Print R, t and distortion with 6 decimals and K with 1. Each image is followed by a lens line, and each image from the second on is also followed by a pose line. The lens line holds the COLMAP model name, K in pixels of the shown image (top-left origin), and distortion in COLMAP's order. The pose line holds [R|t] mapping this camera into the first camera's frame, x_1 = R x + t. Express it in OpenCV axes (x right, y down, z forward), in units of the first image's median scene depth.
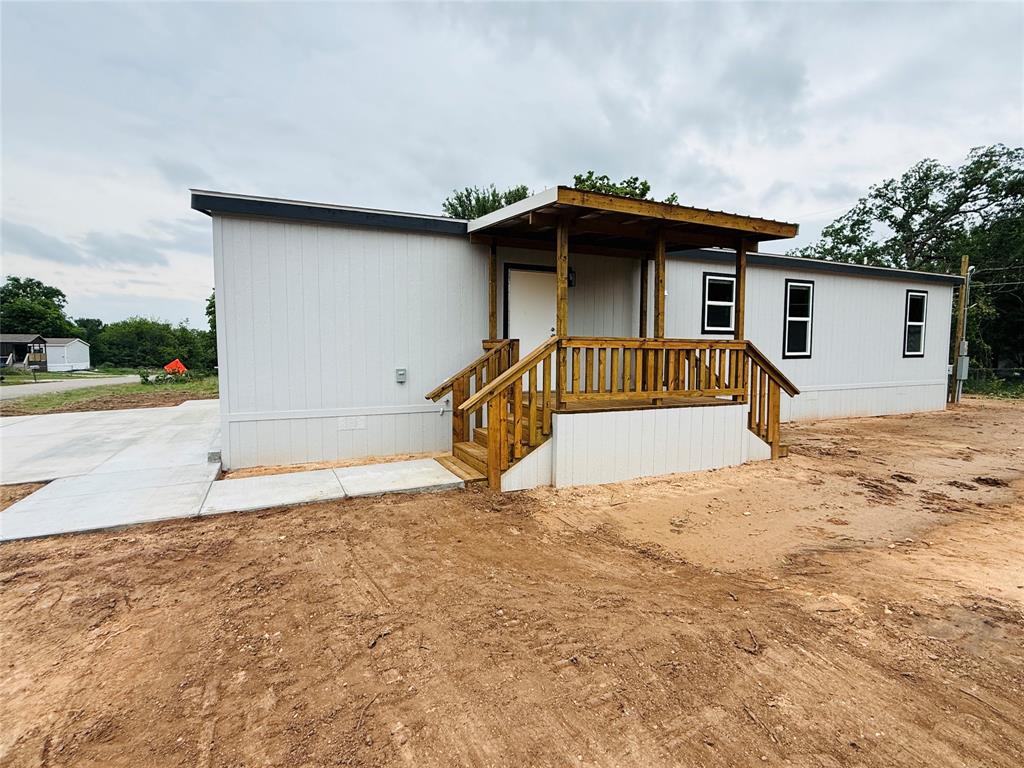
lens RADIAL K [[510.6, 0, 512.0], [0, 510.6, 384.0], [0, 0, 1]] dist [0.001124, 0.000400]
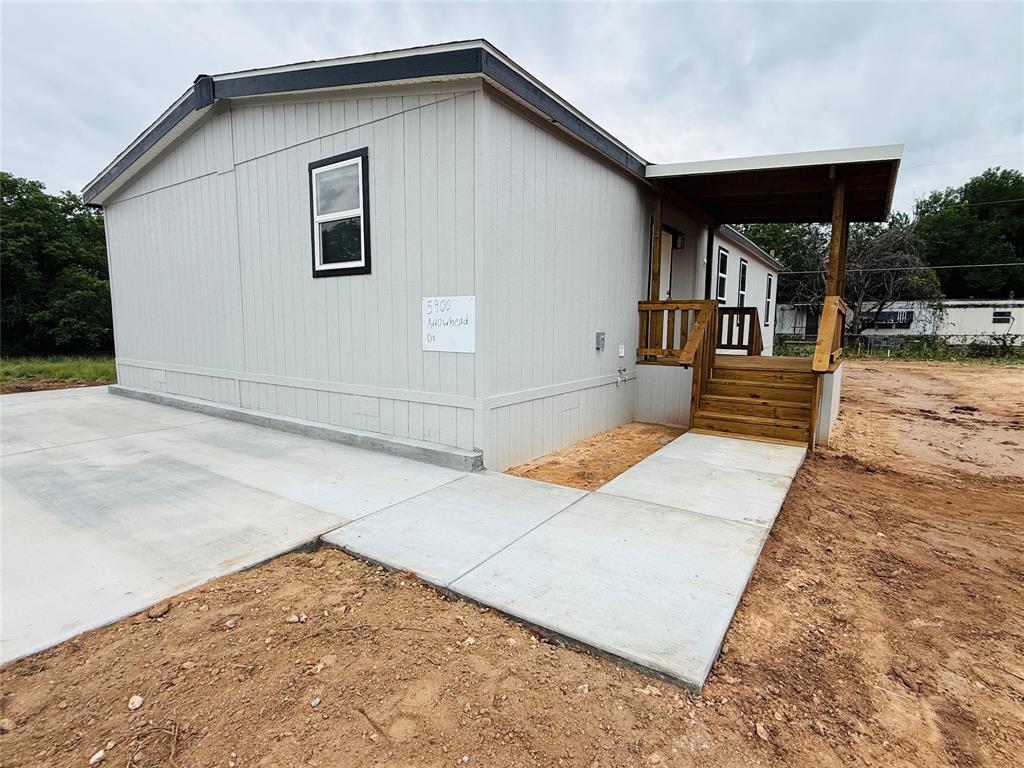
lens RADIAL K [[510.6, 0, 512.0], [0, 510.6, 384.0], [0, 0, 1]] dist [0.001124, 0.000400]
pose [[0.862906, -0.056601, 0.502185, -1.386408], [0.034860, 0.998008, 0.052584, 0.005957], [-0.504161, -0.027869, 0.863160, 0.635110]]
